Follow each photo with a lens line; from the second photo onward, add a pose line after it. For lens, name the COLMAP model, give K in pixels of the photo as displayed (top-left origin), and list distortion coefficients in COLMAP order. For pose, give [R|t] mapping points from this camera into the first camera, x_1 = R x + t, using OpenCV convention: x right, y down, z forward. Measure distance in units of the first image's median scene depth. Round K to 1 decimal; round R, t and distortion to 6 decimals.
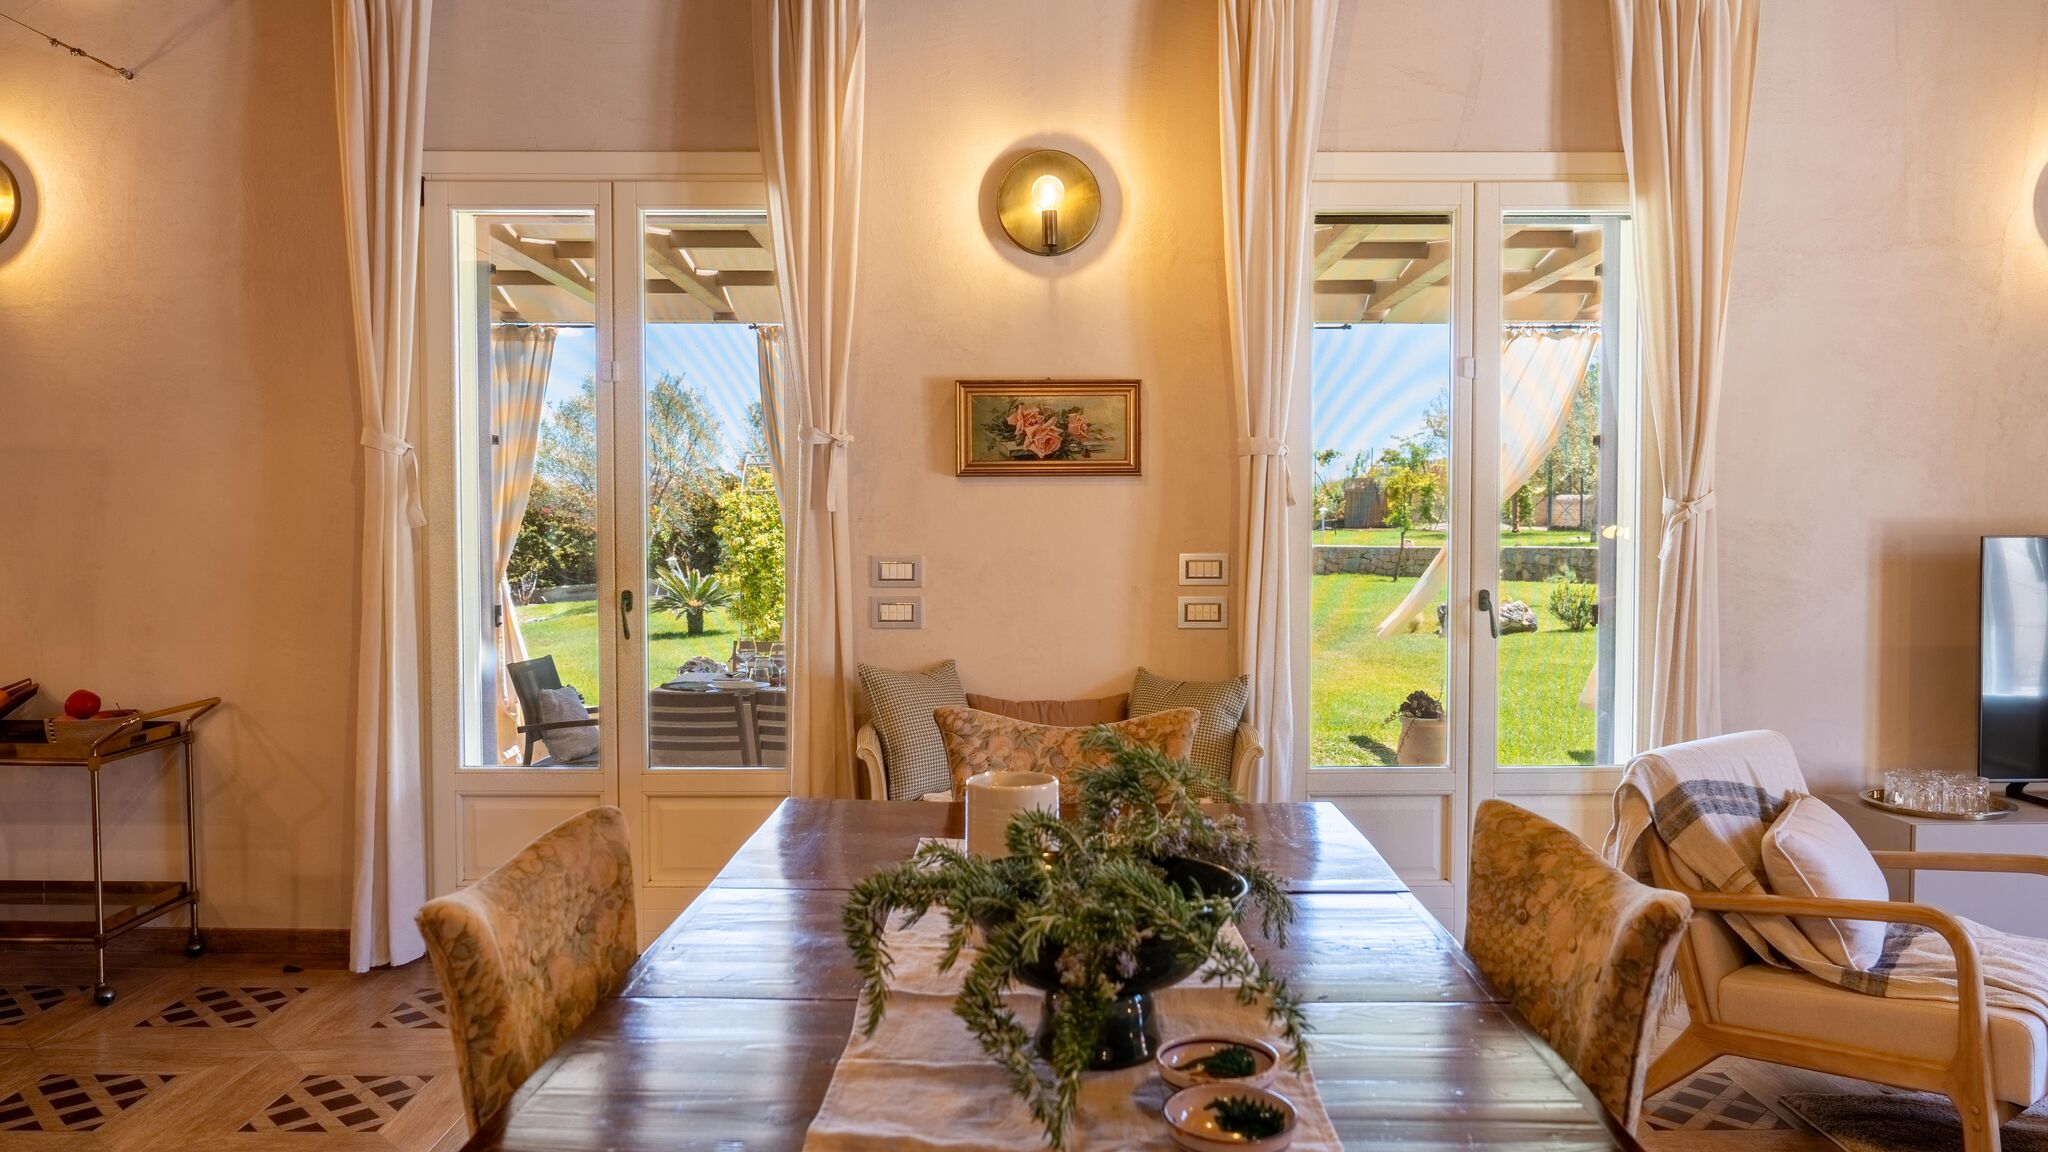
lens RADIAL K [[1429.2, 0, 1024.0], [0, 1429.2, 576.0], [0, 0, 1]] dist [-0.006763, -0.000127]
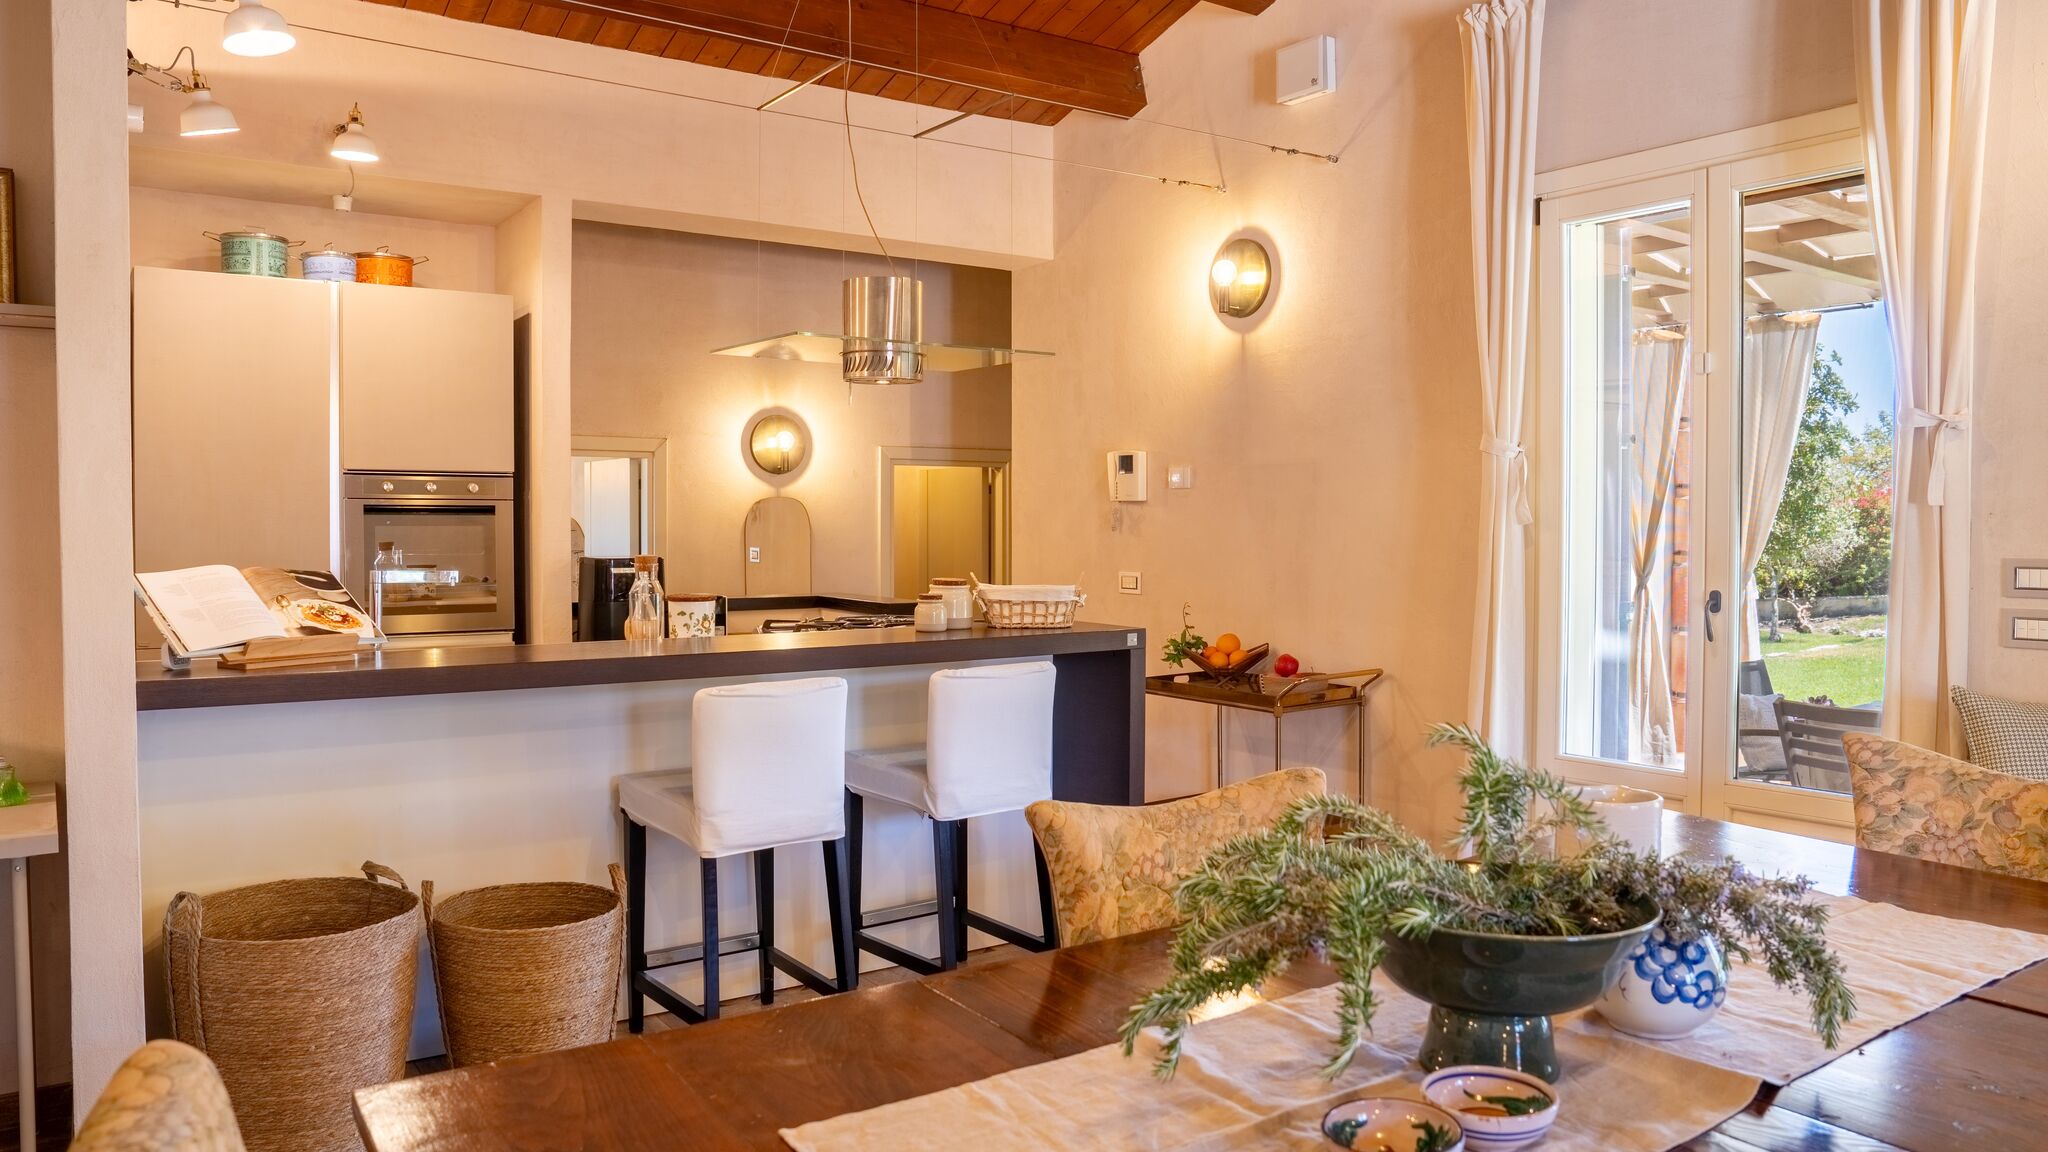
lens RADIAL K [[1425.4, 0, 1025.7], [0, 1425.4, 548.6], [0, 0, 1]] dist [-0.008236, -0.000428]
pose [[0.586551, 0.012303, -0.809819, 0.223640], [-0.028693, 0.999573, -0.005596, 0.000442], [0.809404, 0.026519, 0.586654, 0.067854]]
